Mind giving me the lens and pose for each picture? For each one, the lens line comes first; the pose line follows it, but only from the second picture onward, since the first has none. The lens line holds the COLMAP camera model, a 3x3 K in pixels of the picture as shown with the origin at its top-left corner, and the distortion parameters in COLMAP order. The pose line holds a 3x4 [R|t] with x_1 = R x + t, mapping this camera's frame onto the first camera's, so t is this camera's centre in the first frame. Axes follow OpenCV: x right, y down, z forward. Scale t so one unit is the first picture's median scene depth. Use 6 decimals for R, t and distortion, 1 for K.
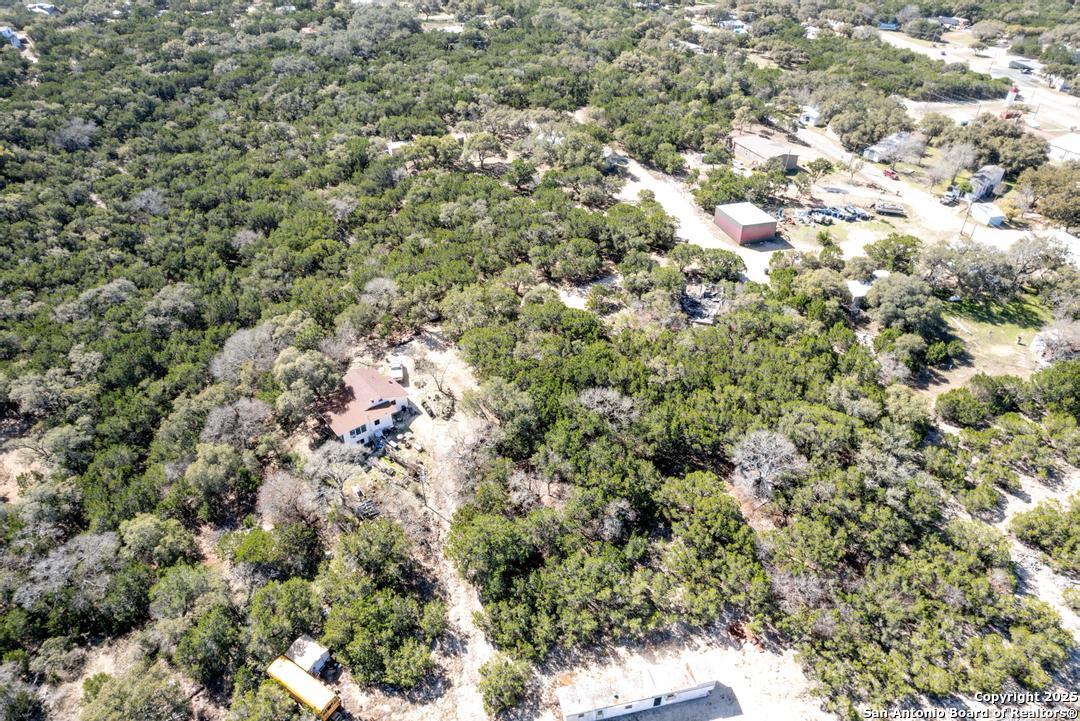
lens RADIAL K [[693.8, 0, 539.6], [0, 693.8, 363.3], [0, 0, 1]] dist [-0.083985, 0.076852]
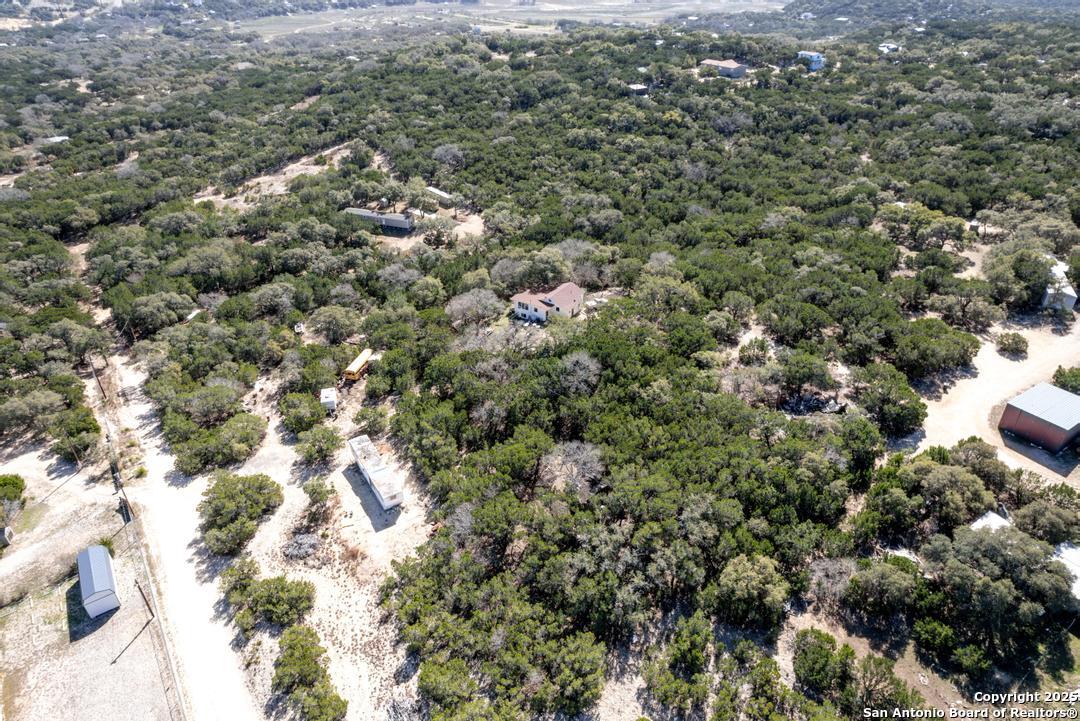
lens RADIAL K [[693.8, 0, 539.6], [0, 693.8, 363.3], [0, 0, 1]] dist [-0.083985, 0.076852]
pose [[0.318189, 0.496402, -0.807676, 0.865354], [-0.546504, 0.792195, 0.271588, -0.194127], [0.774654, 0.354982, 0.523353, 0.267439]]
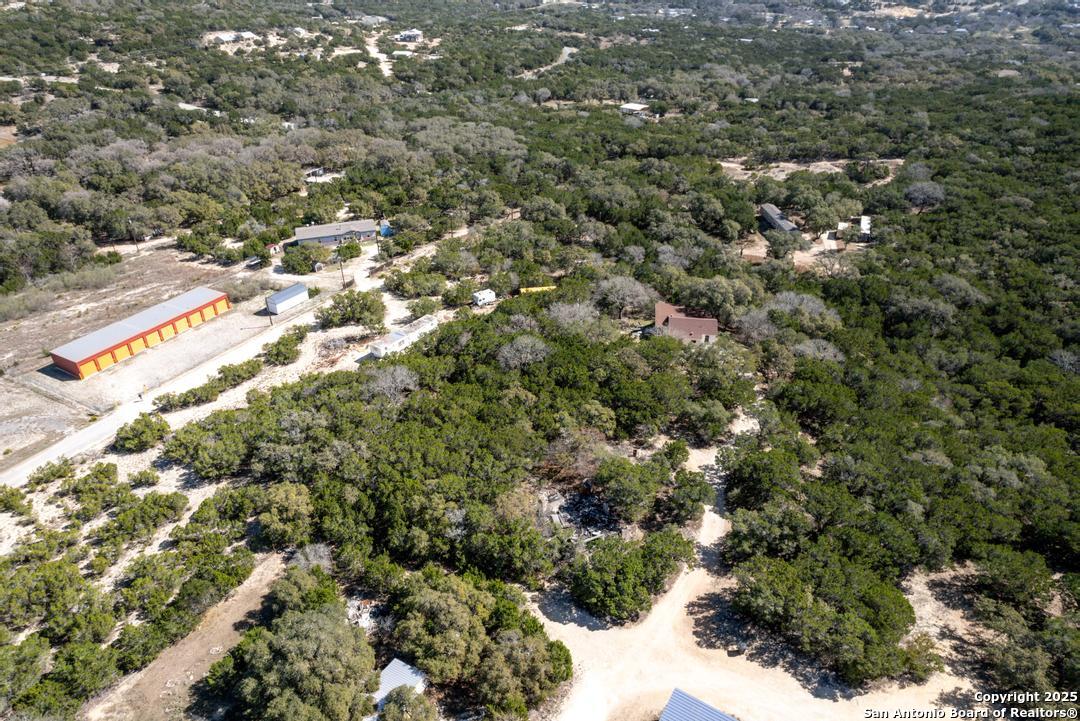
lens RADIAL K [[693.8, 0, 539.6], [0, 693.8, 363.3], [0, 0, 1]] dist [-0.083985, 0.076852]
pose [[-0.725121, 0.362433, -0.585527, 0.668674], [-0.400182, 0.470186, 0.786626, -0.753605], [0.560406, 0.804716, -0.195902, 1.068810]]
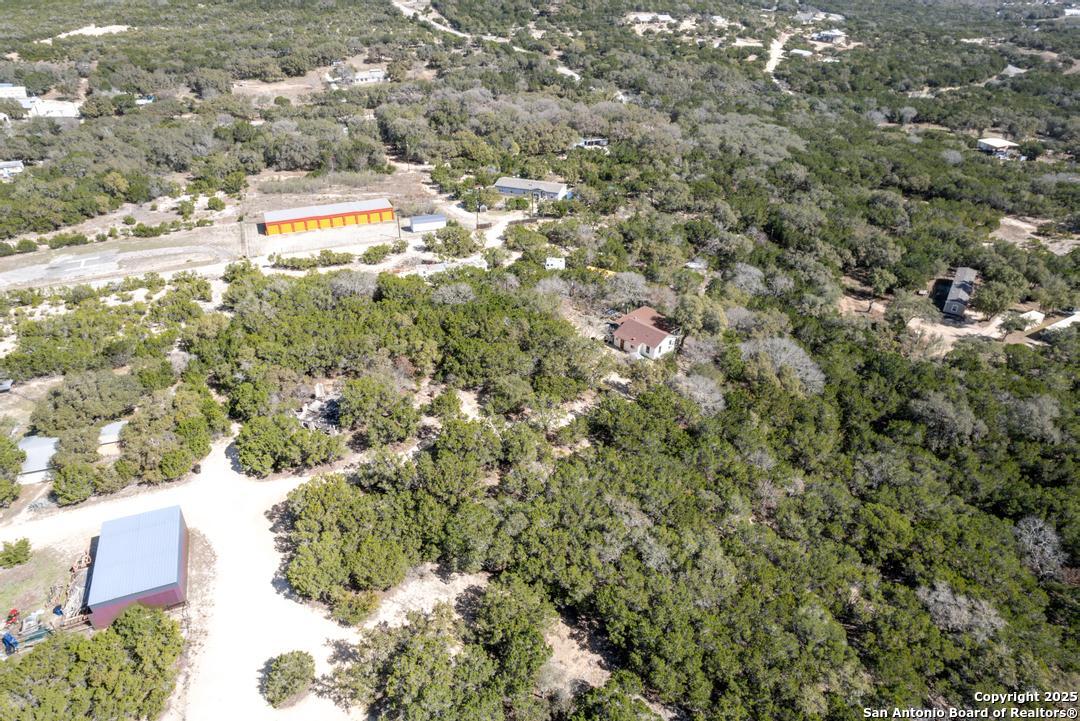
lens RADIAL K [[693.8, 0, 539.6], [0, 693.8, 363.3], [0, 0, 1]] dist [-0.083985, 0.076852]
pose [[-0.994785, 0.042989, -0.092491, 0.051332], [-0.069730, 0.375144, 0.924340, -0.983365], [0.074434, 0.925969, -0.370190, 1.385290]]
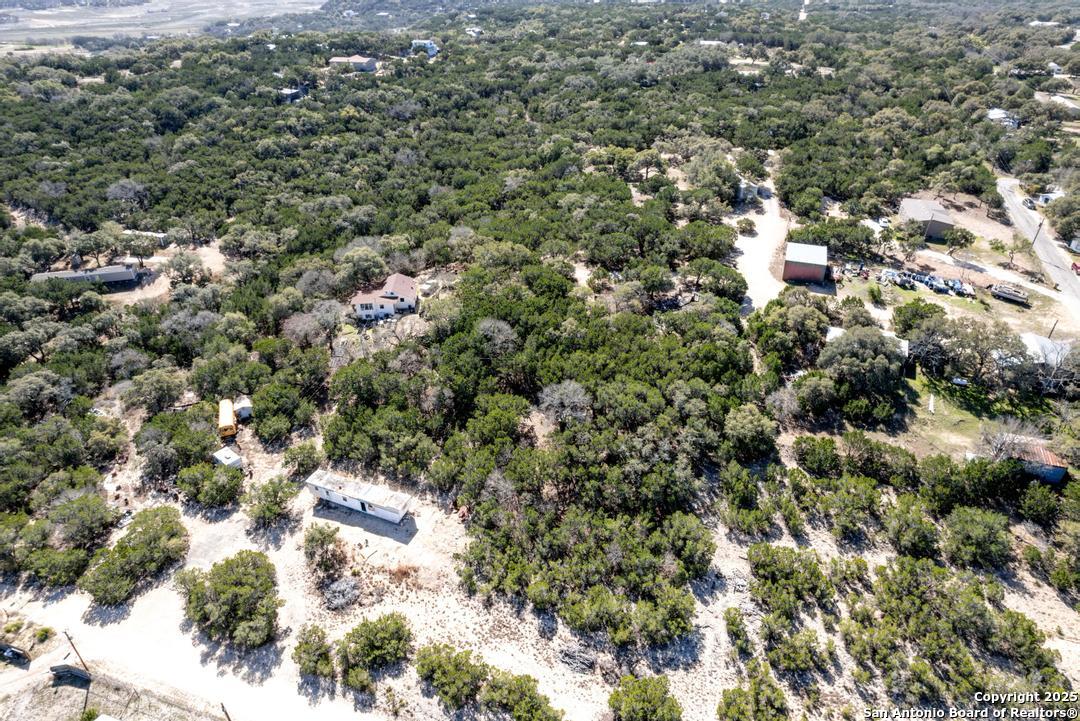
lens RADIAL K [[693.8, 0, 539.6], [0, 693.8, 363.3], [0, 0, 1]] dist [-0.083985, 0.076852]
pose [[0.812847, 0.299524, -0.499566, 0.683433], [-0.329183, 0.943782, 0.030246, 0.041400], [0.480540, 0.139863, 0.865748, -0.045216]]
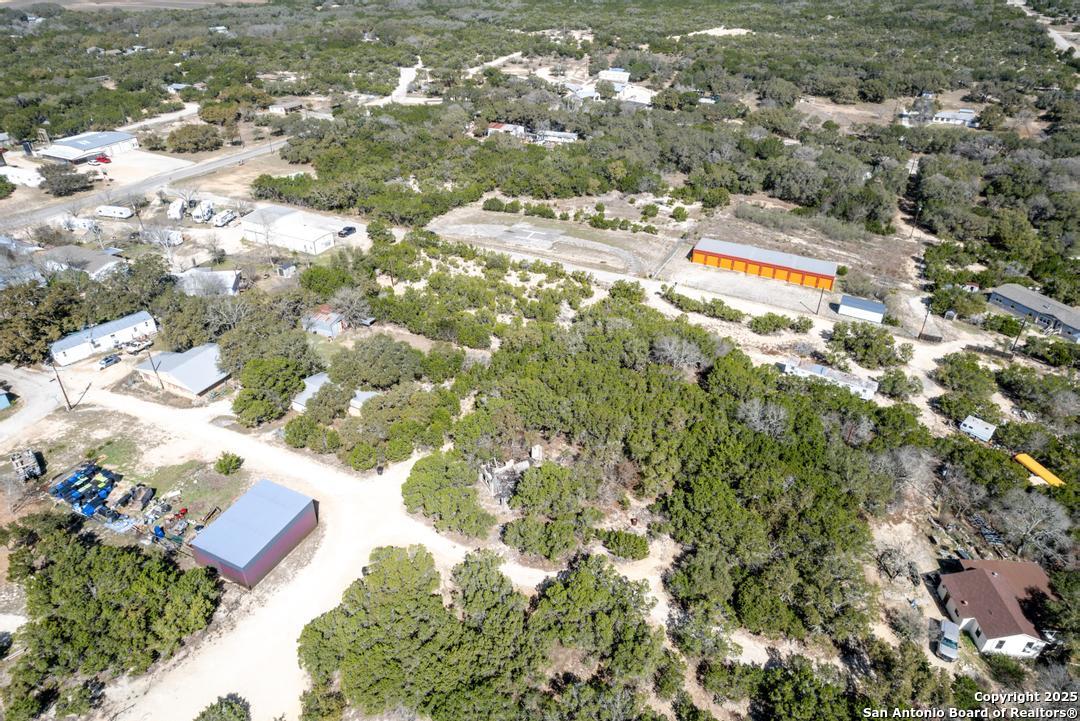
lens RADIAL K [[693.8, 0, 539.6], [0, 693.8, 363.3], [0, 0, 1]] dist [-0.083985, 0.076852]
pose [[-0.747495, -0.365127, 0.554917, -0.174772], [0.375236, 0.457233, 0.806310, -0.817701], [-0.548132, 0.810938, -0.204771, 1.130402]]
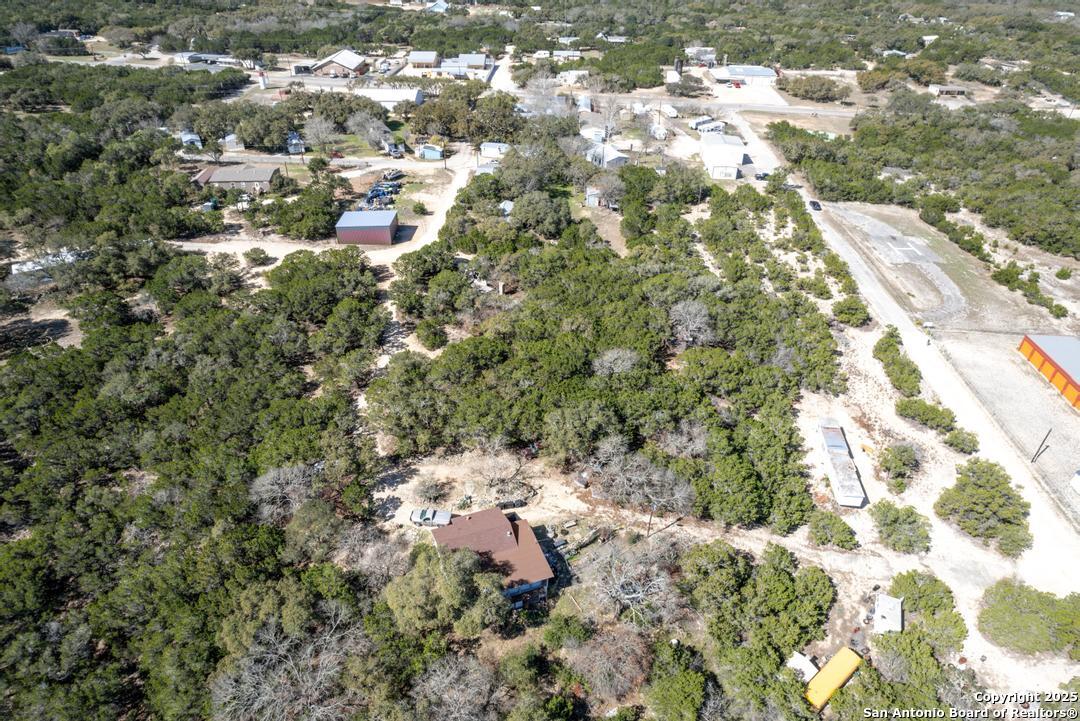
lens RADIAL K [[693.8, 0, 539.6], [0, 693.8, 363.3], [0, 0, 1]] dist [-0.083985, 0.076852]
pose [[0.303497, -0.540464, 0.784722, -0.683967], [0.545886, 0.773638, 0.321704, -0.307945], [-0.780960, 0.330732, 0.529828, 0.427149]]
